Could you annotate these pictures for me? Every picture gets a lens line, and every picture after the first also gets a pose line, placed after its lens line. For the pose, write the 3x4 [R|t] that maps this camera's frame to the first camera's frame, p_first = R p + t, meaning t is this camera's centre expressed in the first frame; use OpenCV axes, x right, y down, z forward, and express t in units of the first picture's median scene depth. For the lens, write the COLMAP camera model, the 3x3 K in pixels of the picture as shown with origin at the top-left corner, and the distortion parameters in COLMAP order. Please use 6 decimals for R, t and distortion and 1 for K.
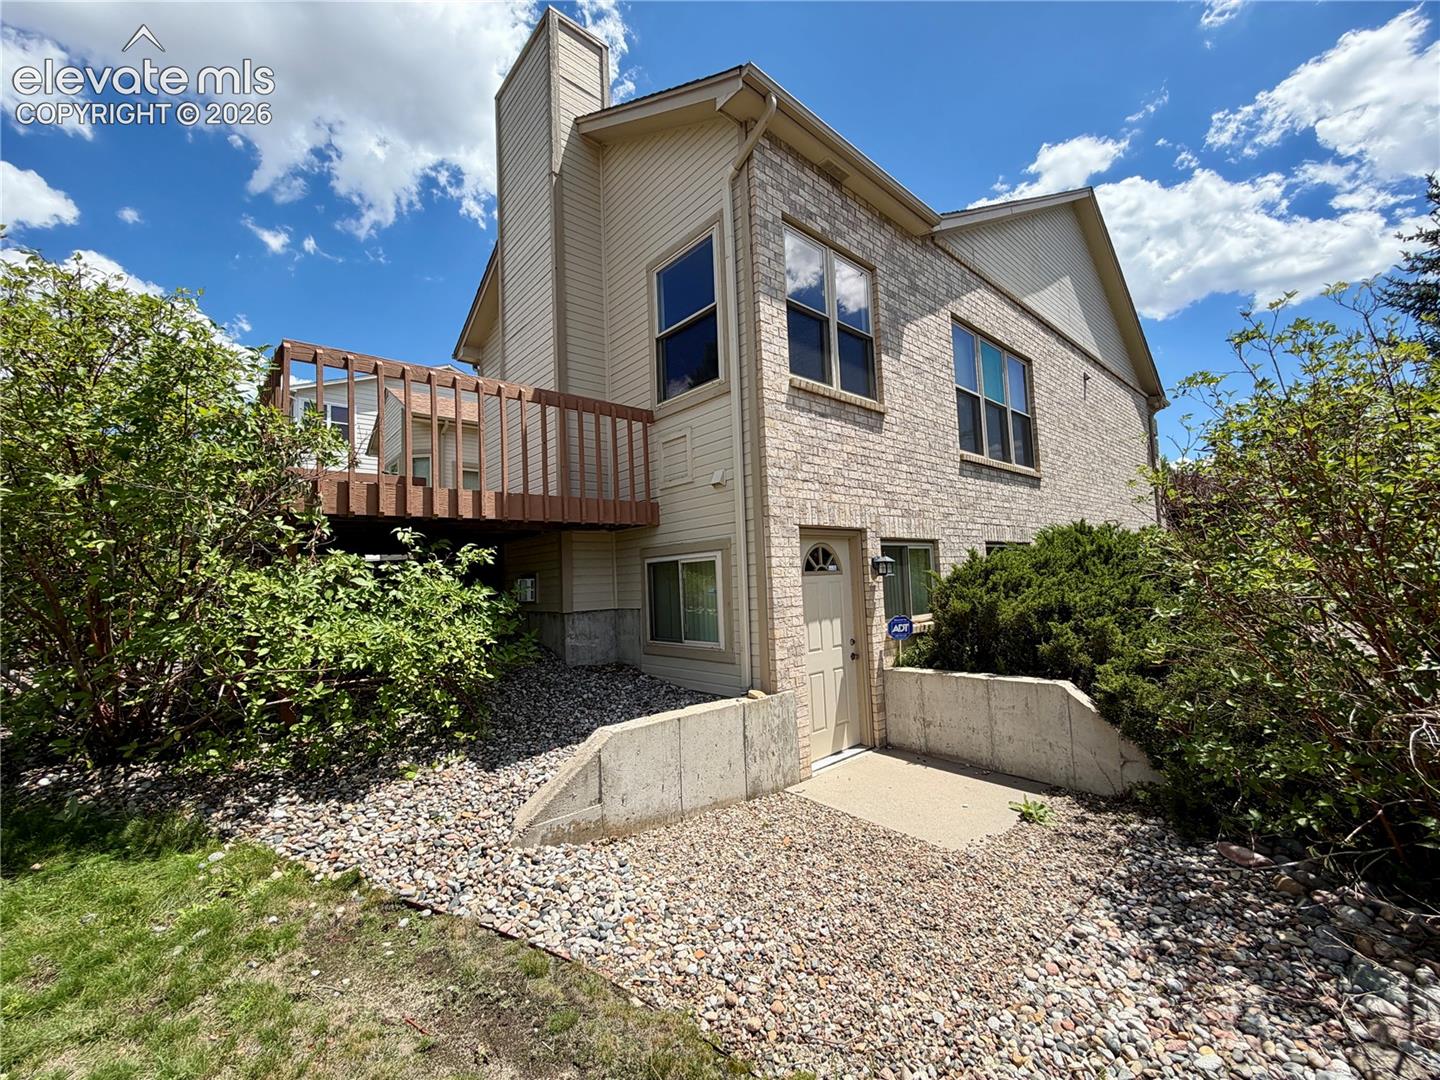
lens RADIAL K [[572.8, 0, 722.8], [0, 572.8, 540.2], [0, 0, 1]] dist [-0.000501, -0.000130]
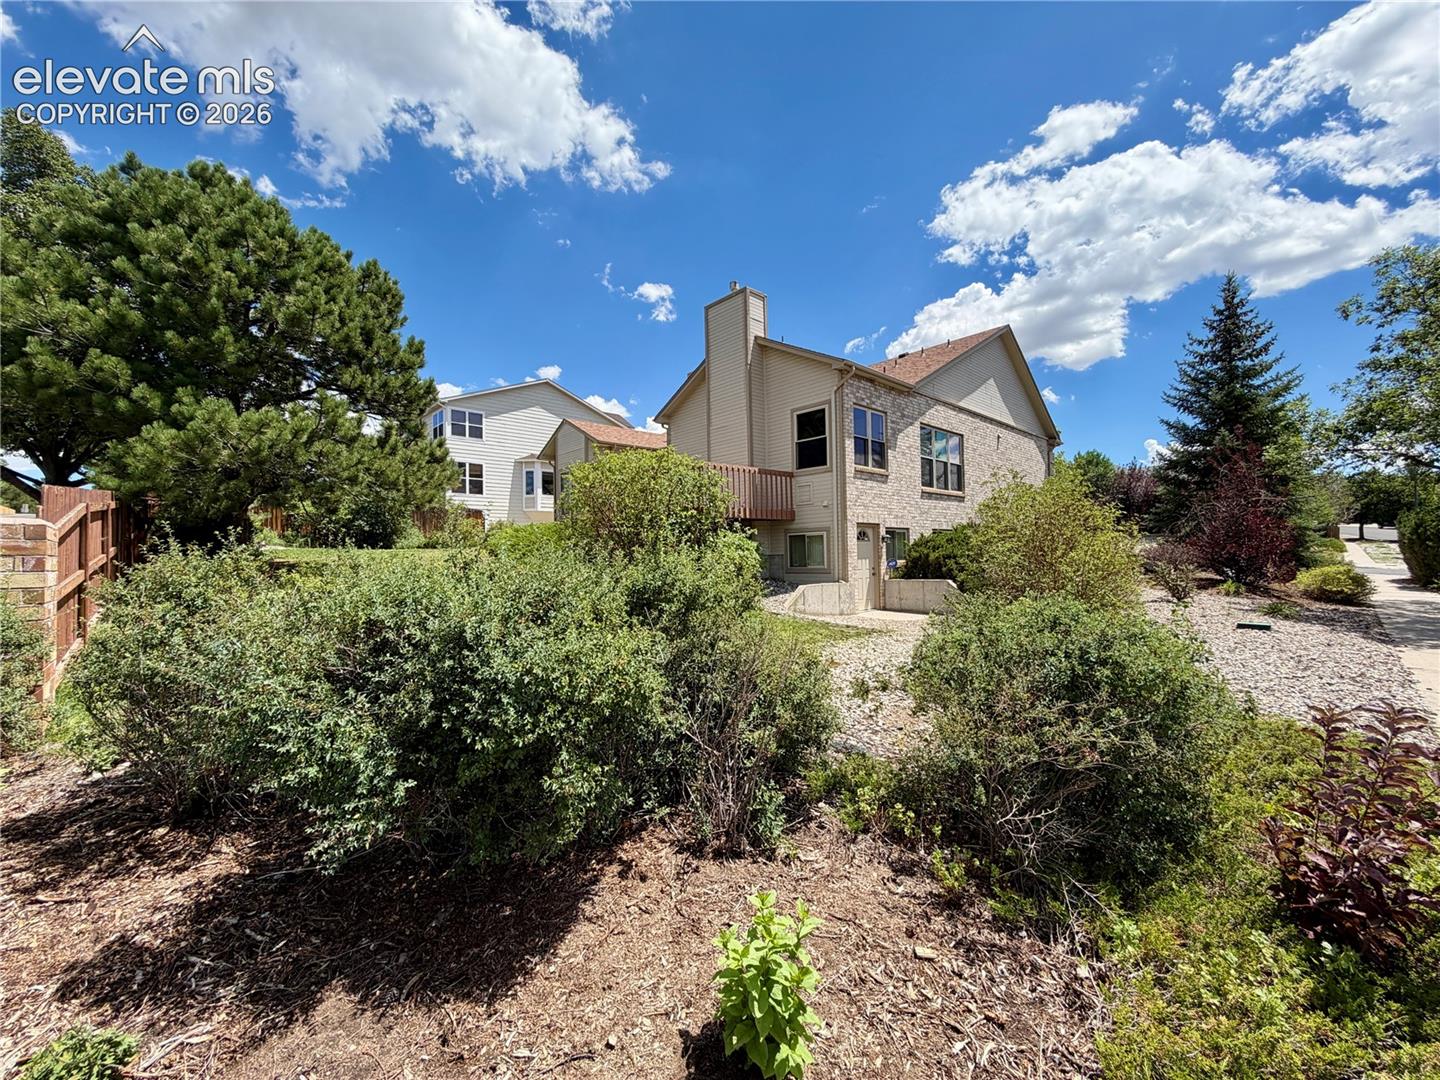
lens RADIAL K [[572.8, 0, 717.1], [0, 572.8, 540.8], [0, 0, 1]] dist [-0.000501, -0.000130]
pose [[0.999656, 0.022698, 0.013168, -0.494664], [-0.023291, 0.998635, 0.046744, -0.045980], [-0.012089, -0.047035, 0.998820, -1.499810]]
